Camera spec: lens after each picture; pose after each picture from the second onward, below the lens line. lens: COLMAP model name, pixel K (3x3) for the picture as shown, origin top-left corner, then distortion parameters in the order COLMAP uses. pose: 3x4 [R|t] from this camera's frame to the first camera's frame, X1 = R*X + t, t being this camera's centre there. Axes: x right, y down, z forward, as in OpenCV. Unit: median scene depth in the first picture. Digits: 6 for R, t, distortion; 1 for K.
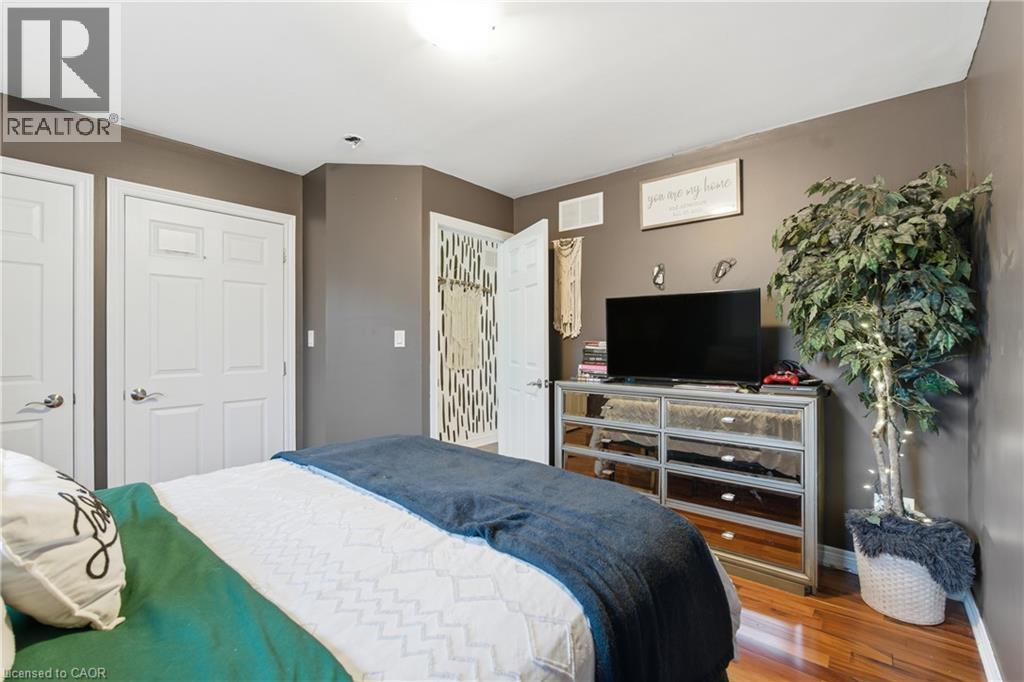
lens RADIAL K [[453.0, 0, 510.8], [0, 453.0, 337.3], [0, 0, 1]] dist [-0.010513, 0.000134]
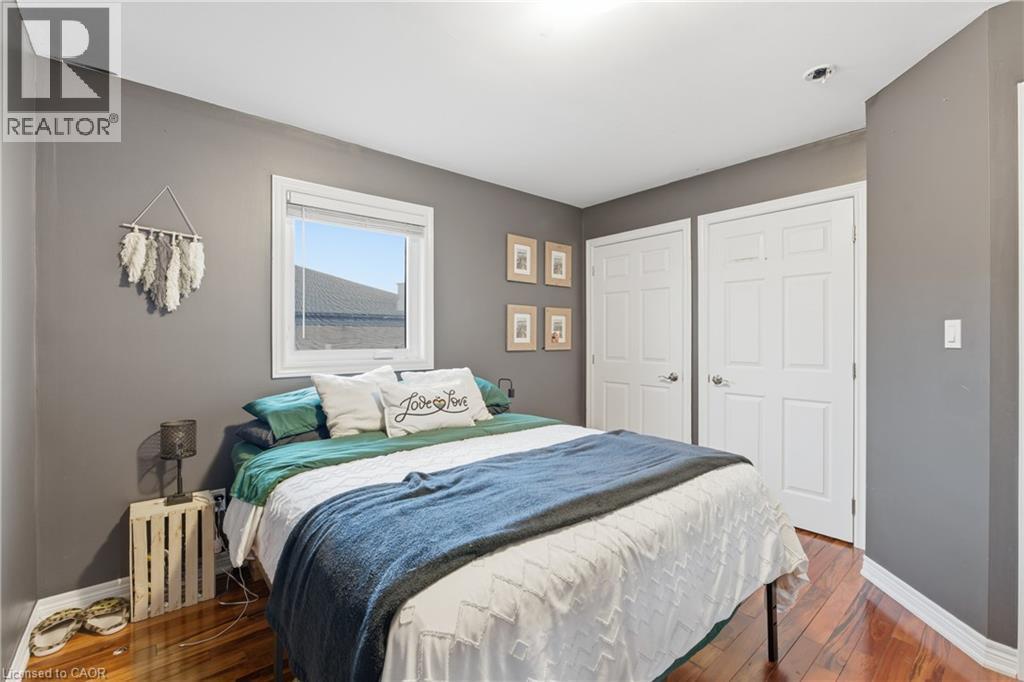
lens RADIAL K [[453.0, 0, 510.8], [0, 453.0, 337.3], [0, 0, 1]] dist [-0.010513, 0.000134]
pose [[-0.170548, 0.001412, -0.985348, 0.502447], [0.007898, 0.999969, 0.000065, 0.003927], [0.985318, -0.007771, -0.170554, 0.629085]]
